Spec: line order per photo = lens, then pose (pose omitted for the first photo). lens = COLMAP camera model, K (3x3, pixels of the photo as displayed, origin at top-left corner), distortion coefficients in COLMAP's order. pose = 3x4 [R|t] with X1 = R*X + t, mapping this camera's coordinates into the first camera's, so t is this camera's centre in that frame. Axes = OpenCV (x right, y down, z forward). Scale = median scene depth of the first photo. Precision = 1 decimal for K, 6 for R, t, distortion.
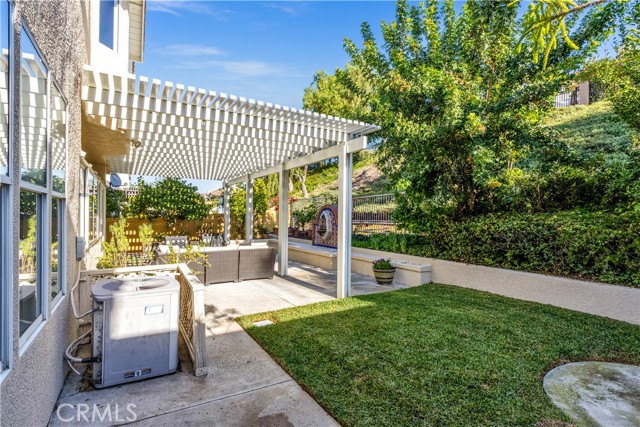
lens RADIAL K [[325.3, 0, 320.6], [0, 325.3, 220.8], [0, 0, 1]] dist [0.003059, 0.000258]
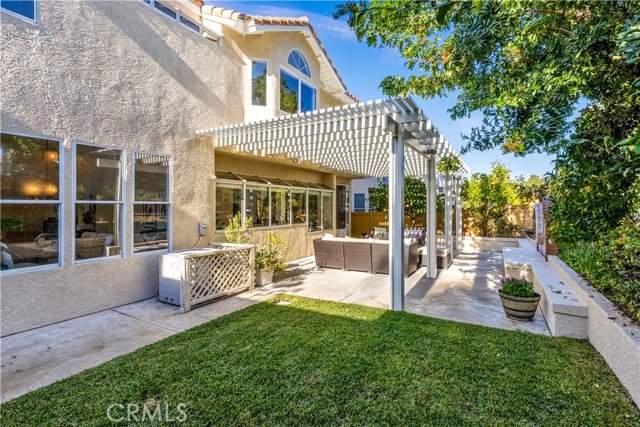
lens RADIAL K [[303.2, 0, 319.0], [0, 303.2, 200.4], [0, 0, 1]] dist [-0.000547, -0.000024]
pose [[0.486121, -0.029838, -0.873382, 0.715968], [-0.011523, 0.999111, -0.040547, -0.009186], [0.873815, 0.029775, 0.485346, 0.487531]]
